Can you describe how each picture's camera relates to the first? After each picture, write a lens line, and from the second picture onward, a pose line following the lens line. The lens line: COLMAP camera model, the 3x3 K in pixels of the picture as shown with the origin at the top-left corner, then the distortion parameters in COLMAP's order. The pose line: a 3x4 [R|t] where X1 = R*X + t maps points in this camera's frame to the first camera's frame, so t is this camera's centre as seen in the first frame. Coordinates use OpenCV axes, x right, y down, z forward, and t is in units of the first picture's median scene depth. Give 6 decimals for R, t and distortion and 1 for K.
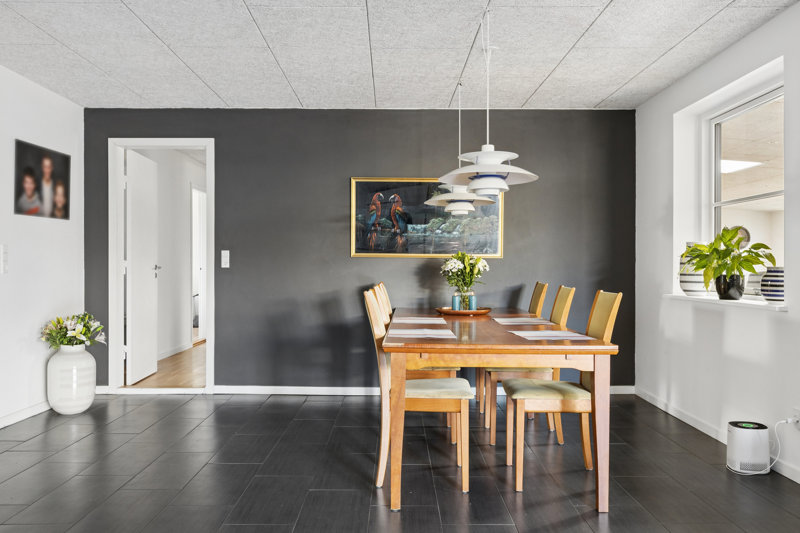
lens RADIAL K [[634.6, 0, 399.7], [0, 634.6, 269.4], [0, 0, 1]] dist [0.006404, -0.004696]
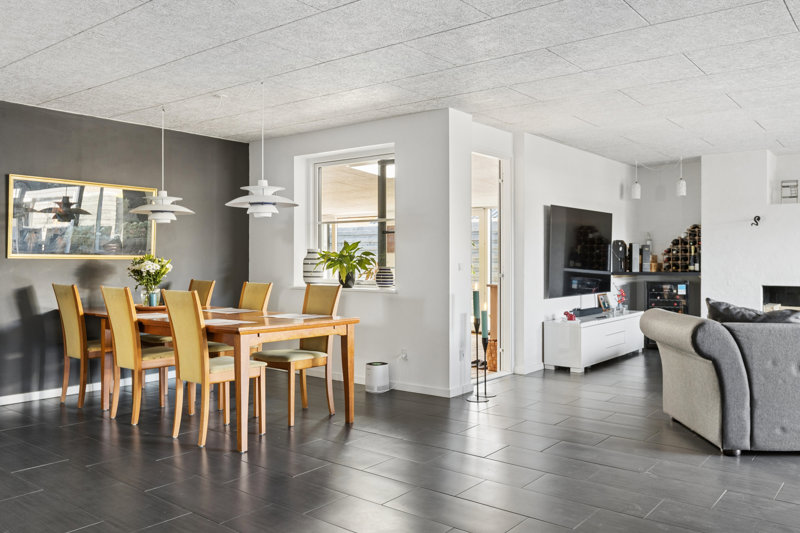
lens RADIAL K [[650.6, 0, 400.0], [0, 650.6, 261.2], [0, 0, 1]] dist [0.003832, 0.003021]
pose [[0.629846, -0.004016, 0.776709, -0.548021], [0.004618, 0.999988, 0.001426, -0.016156], [-0.776706, 0.002688, 0.629858, -0.078333]]
